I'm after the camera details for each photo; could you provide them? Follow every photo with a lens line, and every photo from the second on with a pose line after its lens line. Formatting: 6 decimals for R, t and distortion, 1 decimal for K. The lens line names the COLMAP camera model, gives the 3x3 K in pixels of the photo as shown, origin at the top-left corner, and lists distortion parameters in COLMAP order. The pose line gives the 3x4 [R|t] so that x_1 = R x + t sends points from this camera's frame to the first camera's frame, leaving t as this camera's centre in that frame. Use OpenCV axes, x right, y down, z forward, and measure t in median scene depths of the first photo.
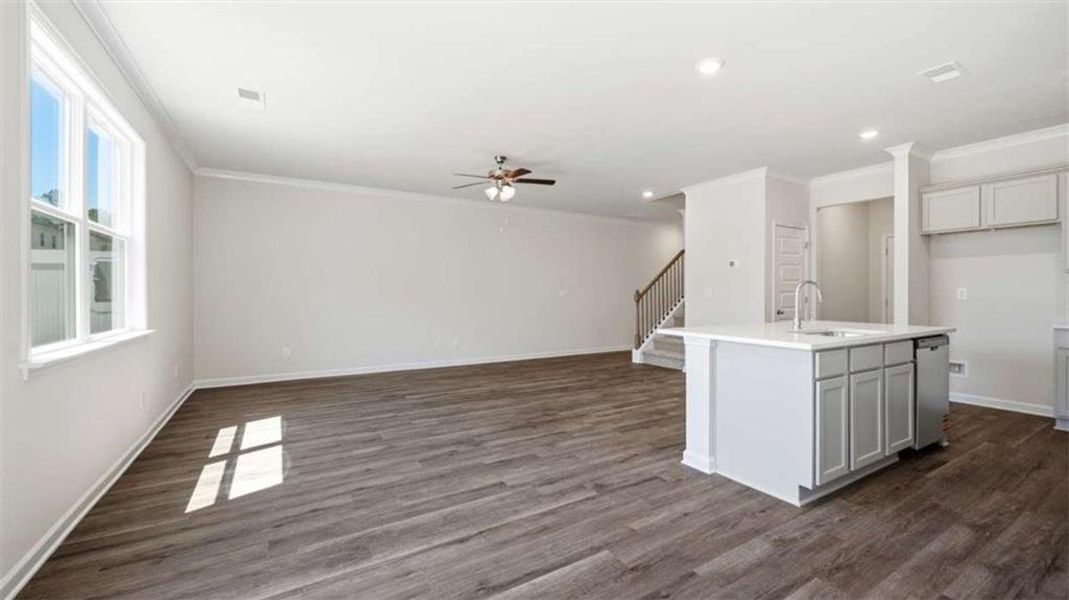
lens RADIAL K [[427.9, 0, 537.0], [0, 427.9, 298.4], [0, 0, 1]] dist [-0.001326, 0.000325]
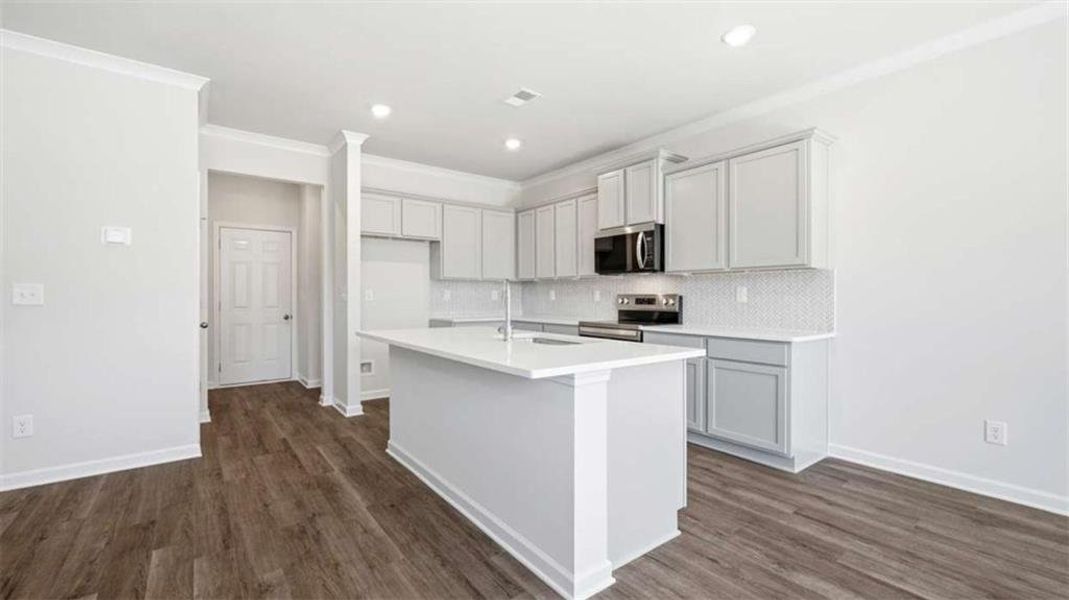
lens RADIAL K [[448.2, 0, 538.3], [0, 448.2, 296.9], [0, 0, 1]] dist [0.000449, 0.000394]
pose [[-0.113746, -0.001214, 0.993509, -0.234384], [0.009398, 0.999953, 0.002298, -0.011790], [-0.993465, 0.009598, -0.113730, 1.154079]]
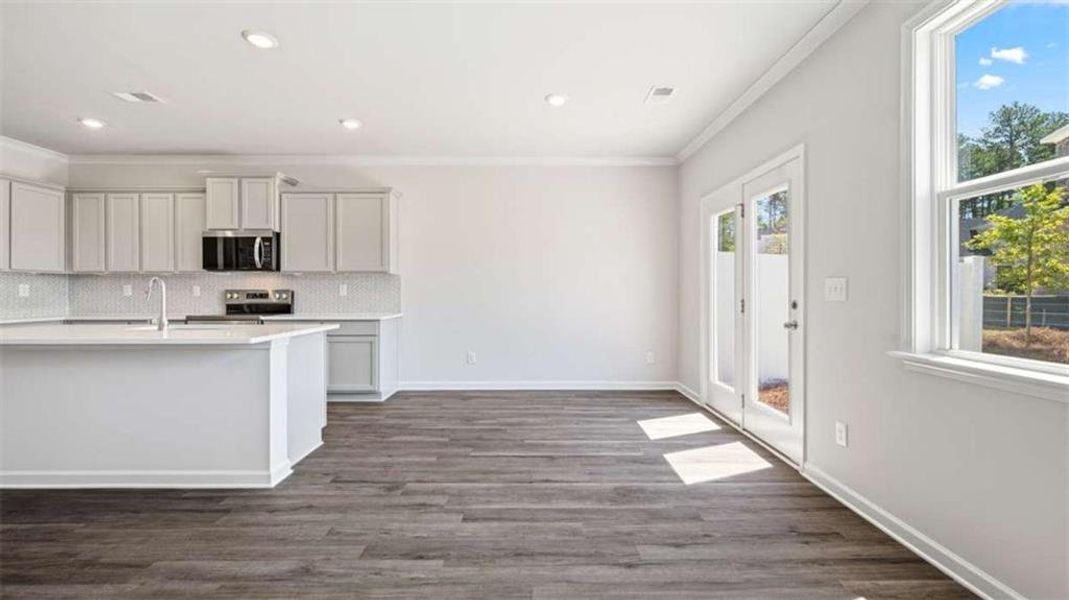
lens RADIAL K [[427.9, 0, 538.4], [0, 427.9, 292.1], [0, 0, 1]] dist [-0.001326, 0.000325]
pose [[-0.863000, -0.000190, 0.505205, -0.581120], [0.005732, 0.999932, 0.010169, -0.014817], [-0.505172, 0.011672, -0.862940, 1.528562]]
